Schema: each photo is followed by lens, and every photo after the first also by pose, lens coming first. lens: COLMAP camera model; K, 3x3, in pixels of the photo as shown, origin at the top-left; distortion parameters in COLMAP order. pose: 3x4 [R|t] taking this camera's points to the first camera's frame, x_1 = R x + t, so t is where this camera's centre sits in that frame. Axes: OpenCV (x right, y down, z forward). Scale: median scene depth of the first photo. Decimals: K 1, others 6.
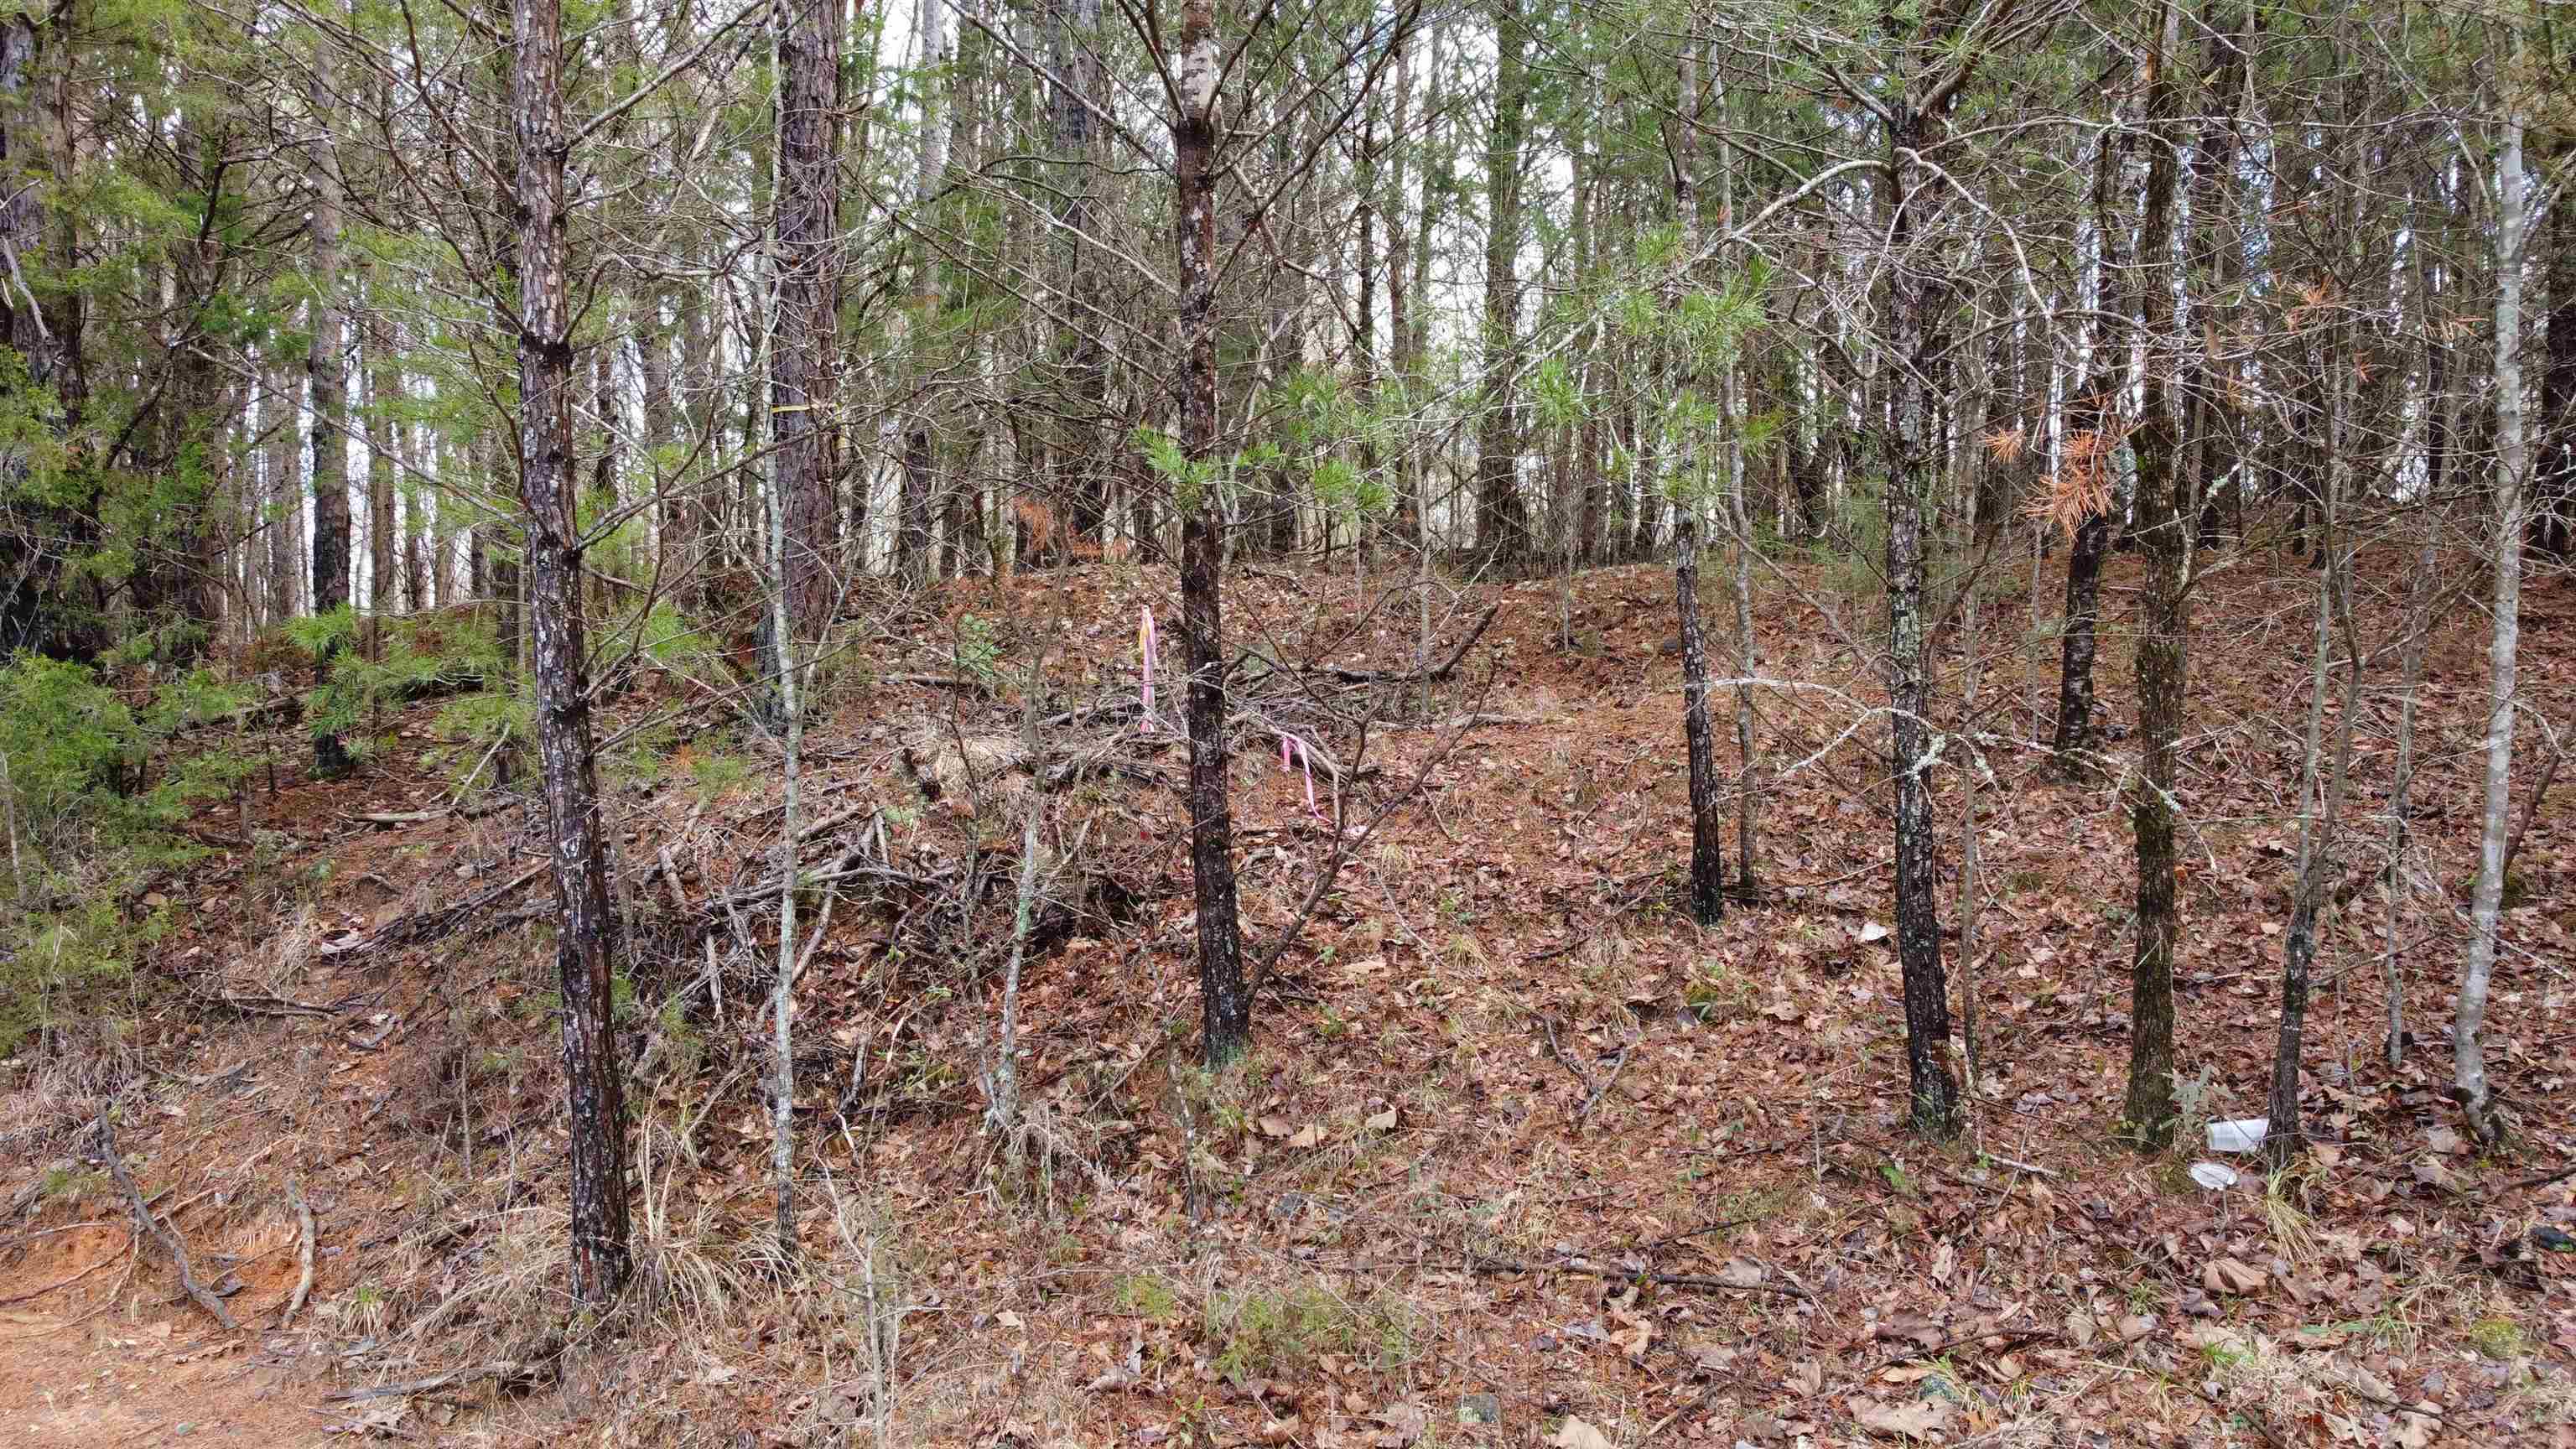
lens RADIAL K [[1893.5, 0, 1284.4], [0, 1893.5, 721.1], [0, 0, 1]] dist [-0.012828, -0.007333]
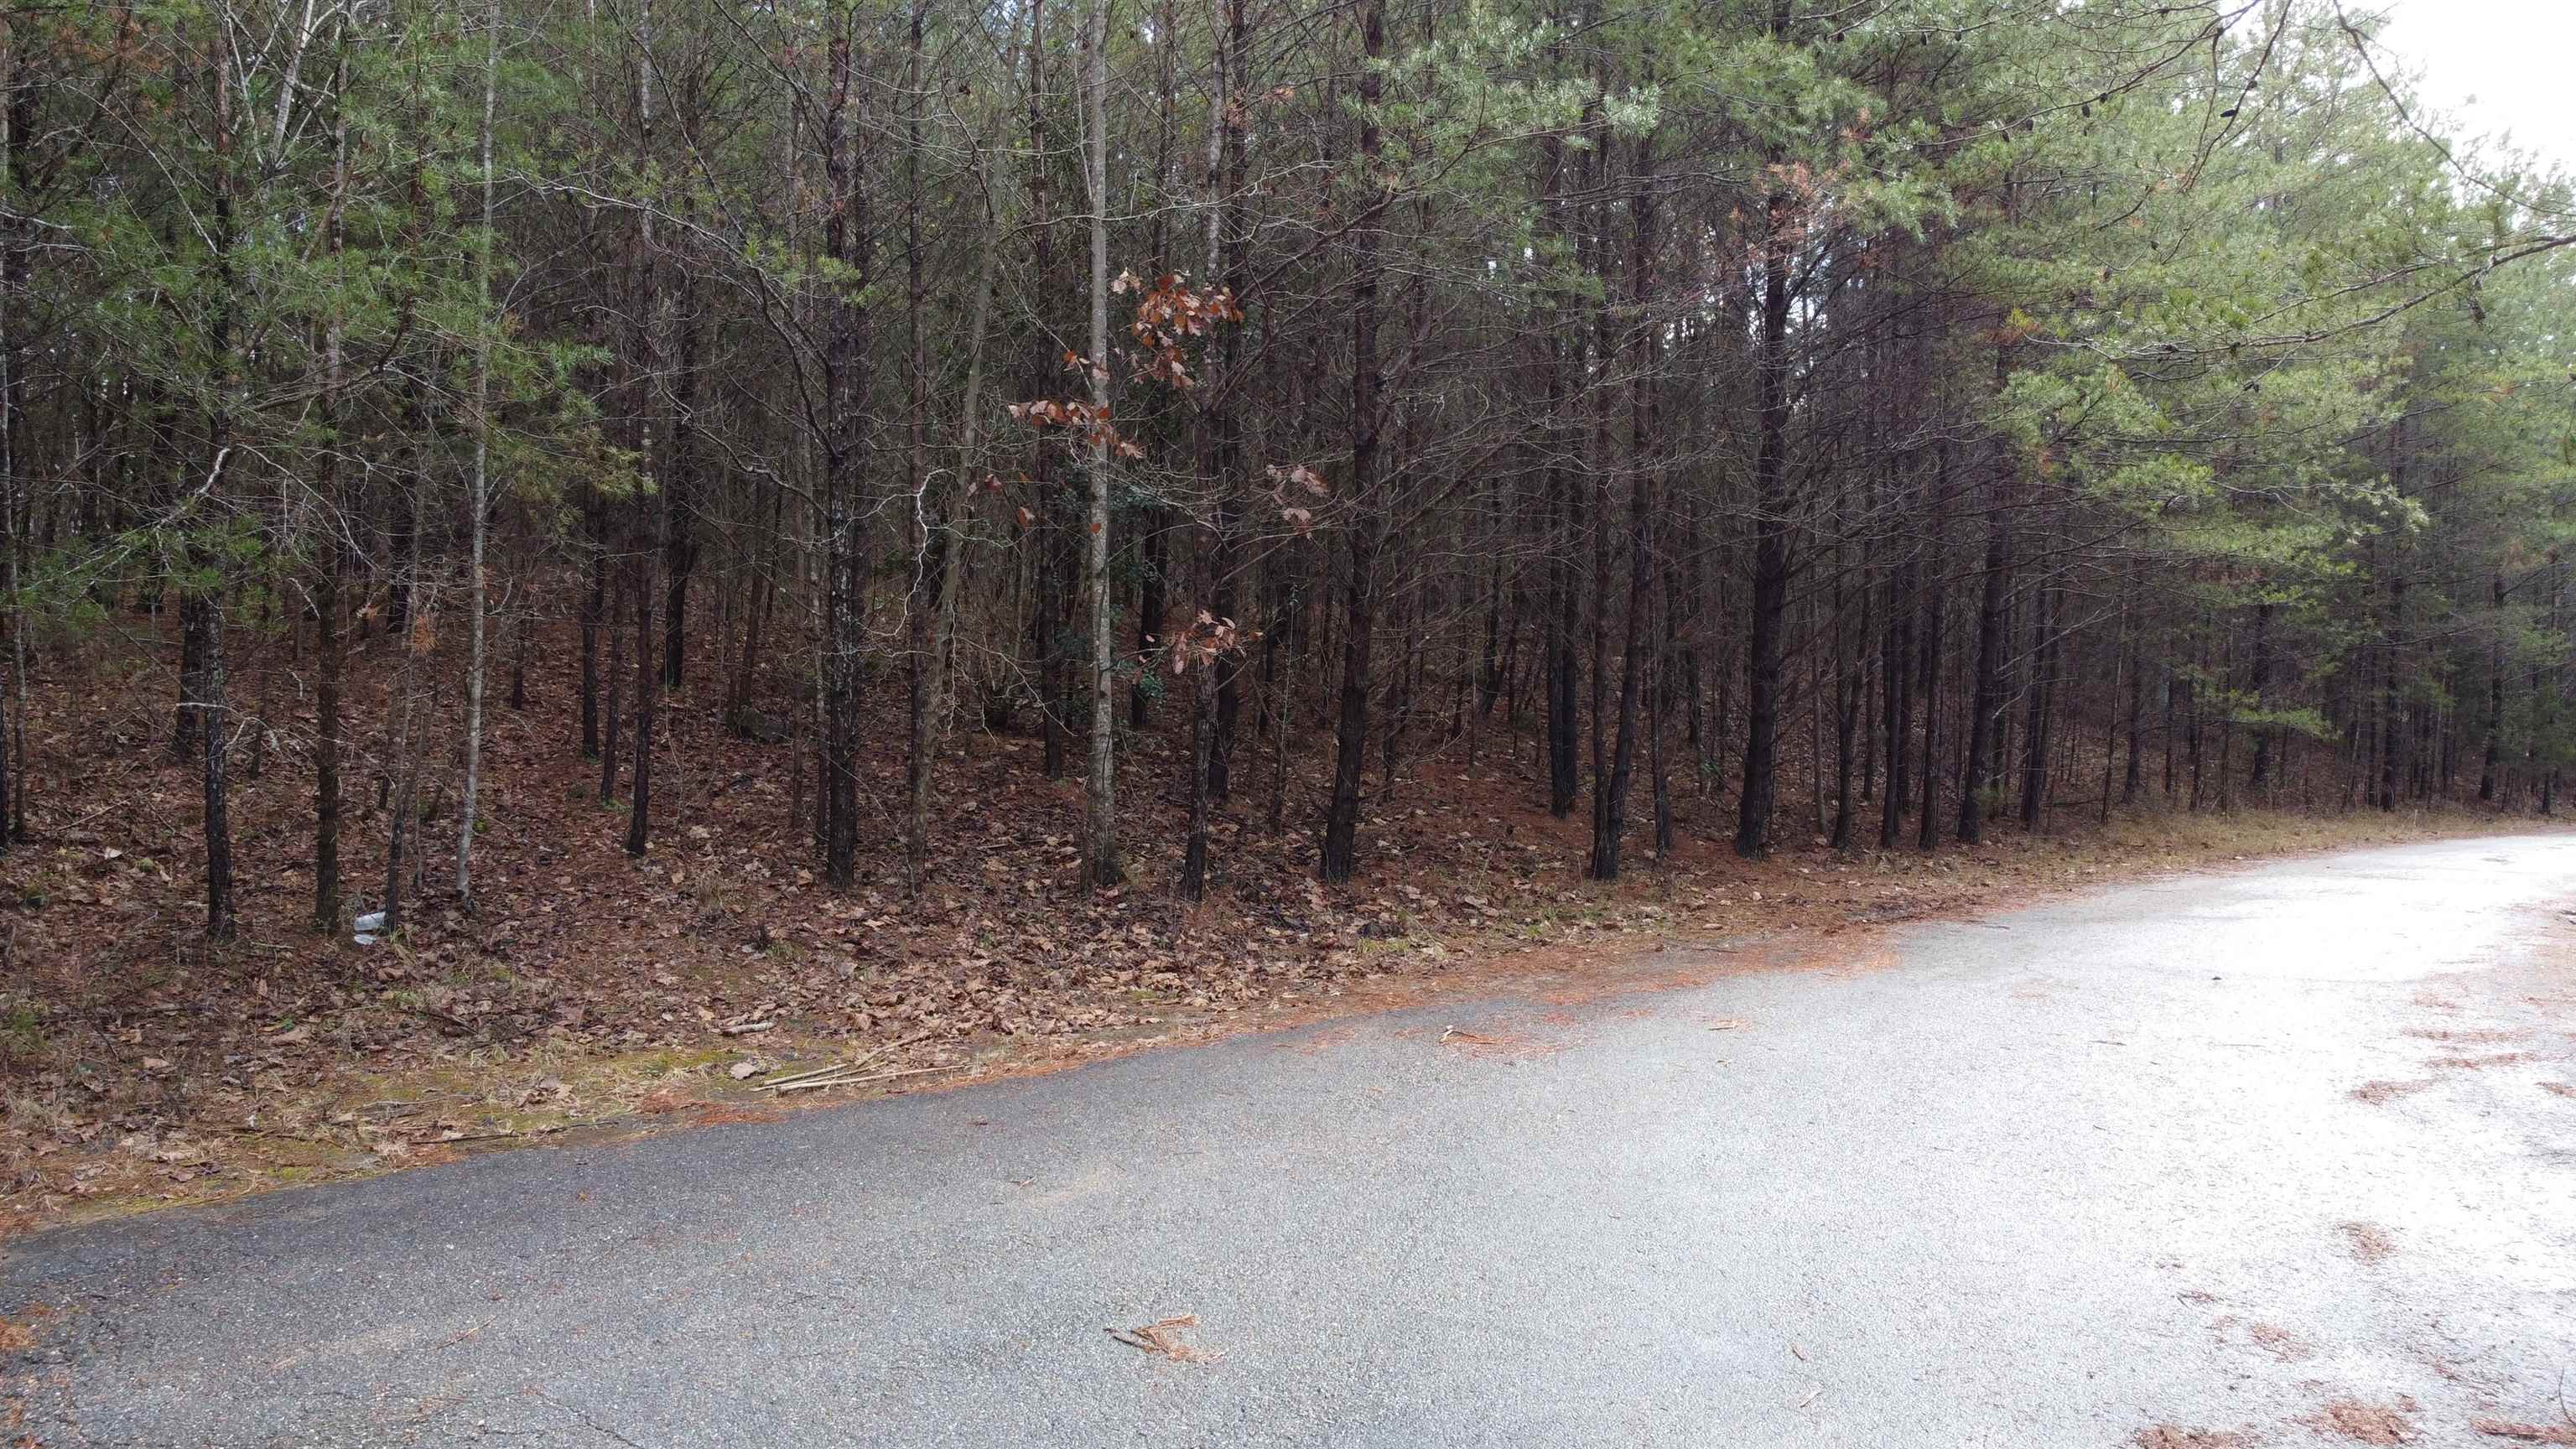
lens RADIAL K [[1893.5, 0, 1287.9], [0, 1893.5, 726.2], [0, 0, 1]] dist [-0.012828, -0.007333]
pose [[0.427005, 0.002497, 0.904246, -1.008099], [0.003389, 0.999985, -0.004361, 0.016014], [-0.904243, 0.004926, 0.426990, -0.865572]]
